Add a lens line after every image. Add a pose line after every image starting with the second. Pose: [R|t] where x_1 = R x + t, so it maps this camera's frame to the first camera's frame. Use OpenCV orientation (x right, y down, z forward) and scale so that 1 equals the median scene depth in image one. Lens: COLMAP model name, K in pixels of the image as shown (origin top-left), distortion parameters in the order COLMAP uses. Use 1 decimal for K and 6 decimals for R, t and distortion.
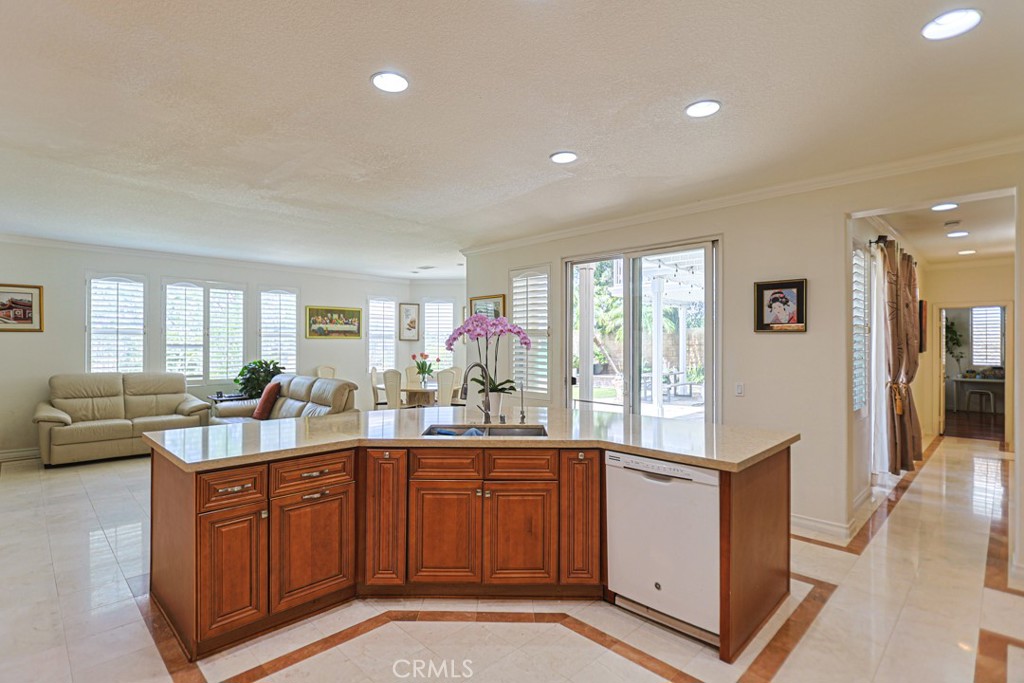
lens RADIAL K [[501.2, 0, 502.8], [0, 501.2, 341.8], [0, 0, 1]] dist [-0.005941, -0.000425]
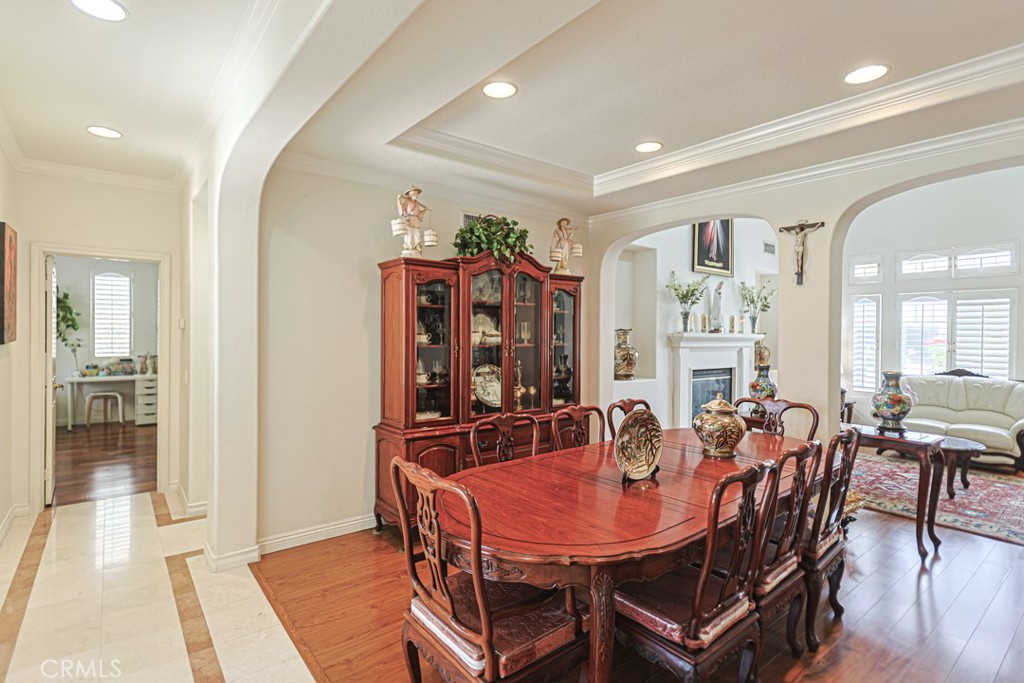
lens RADIAL K [[501.2, 0, 505.0], [0, 501.2, 337.7], [0, 0, 1]] dist [-0.005941, -0.000425]
pose [[0.108423, -0.010237, 0.994052, 0.316931], [-0.015873, 0.999802, 0.012027, 0.002012], [-0.993978, -0.017082, 0.108239, 0.360700]]
